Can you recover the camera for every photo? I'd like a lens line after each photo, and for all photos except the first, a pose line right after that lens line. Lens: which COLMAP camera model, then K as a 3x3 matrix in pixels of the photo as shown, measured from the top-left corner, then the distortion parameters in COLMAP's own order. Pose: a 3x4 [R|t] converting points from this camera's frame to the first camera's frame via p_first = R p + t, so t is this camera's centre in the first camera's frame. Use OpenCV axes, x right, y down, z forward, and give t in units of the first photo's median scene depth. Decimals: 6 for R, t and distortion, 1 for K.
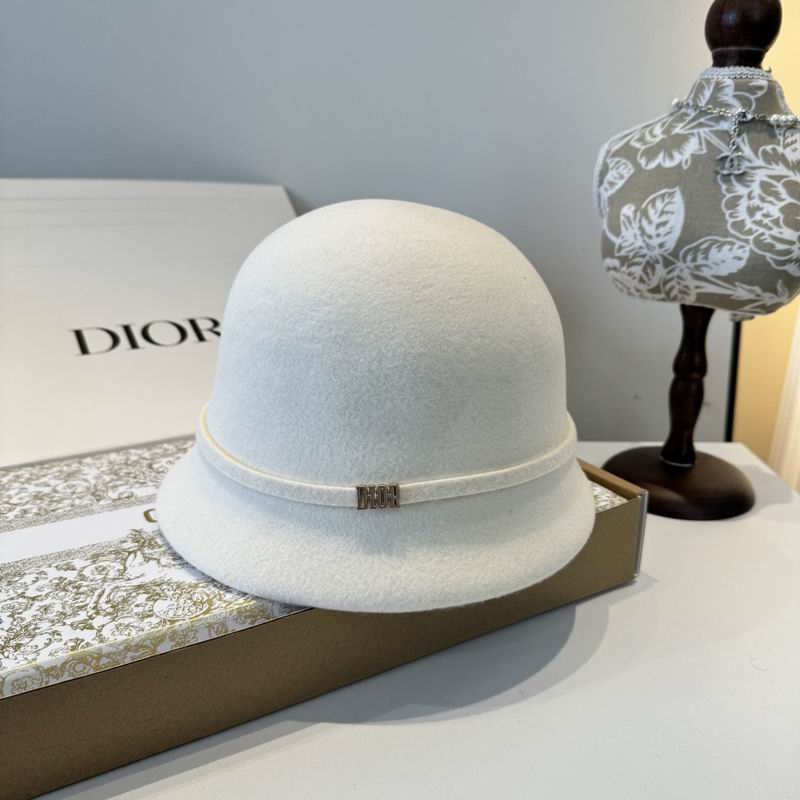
lens RADIAL K [[767.8, 0, 388.4], [0, 767.8, 399.4], [0, 0, 1]] dist [-0.035526, -0.022058]
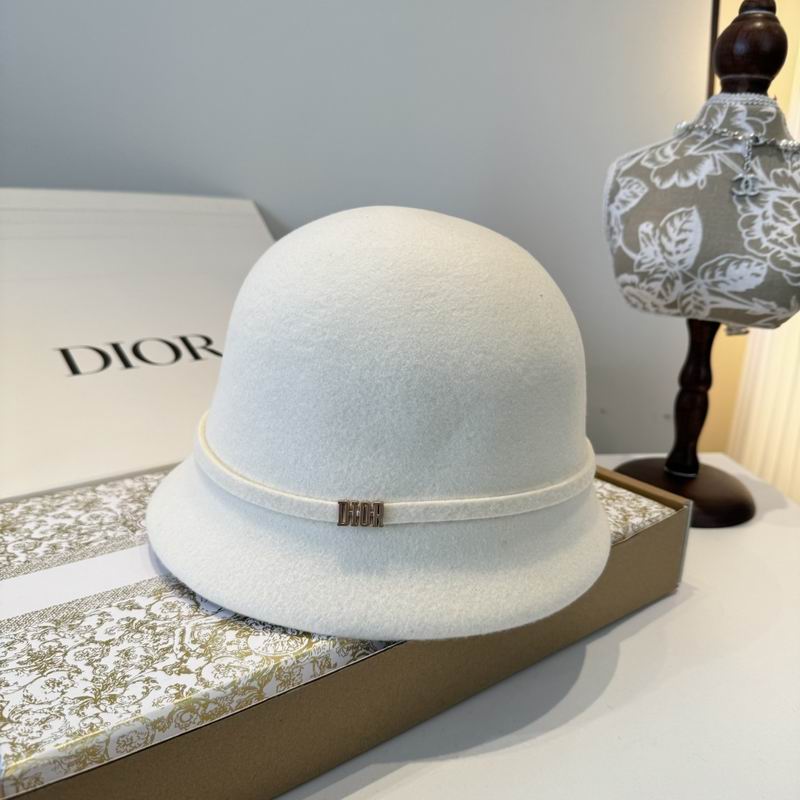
lens RADIAL K [[769.3, 0, 395.9], [0, 769.3, 399.9], [0, 0, 1]] dist [-0.033497, -0.031700]
pose [[0.989450, -0.014636, 0.144133, -0.176154], [0.018309, 0.999540, -0.024189, 0.002579], [-0.143712, 0.026573, 0.989263, 0.037403]]
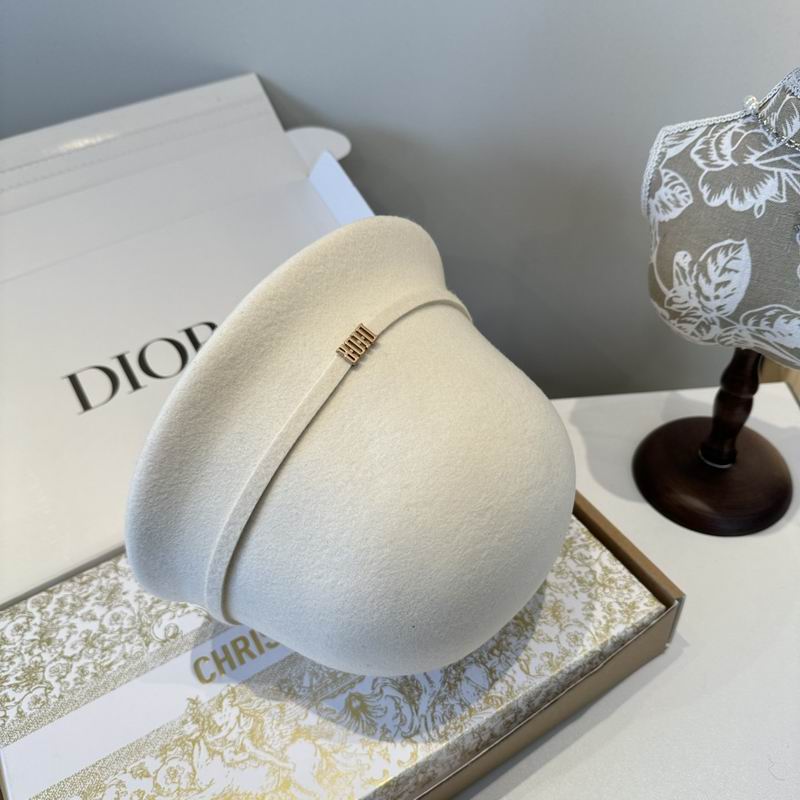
lens RADIAL K [[769.3, 0, 395.9], [0, 769.3, 399.9], [0, 0, 1]] dist [-0.033497, -0.031700]
pose [[0.995437, -0.086418, -0.040470, 0.022589], [0.095425, 0.900605, 0.424035, -0.507833], [-0.000197, -0.425962, 0.904741, 0.183133]]
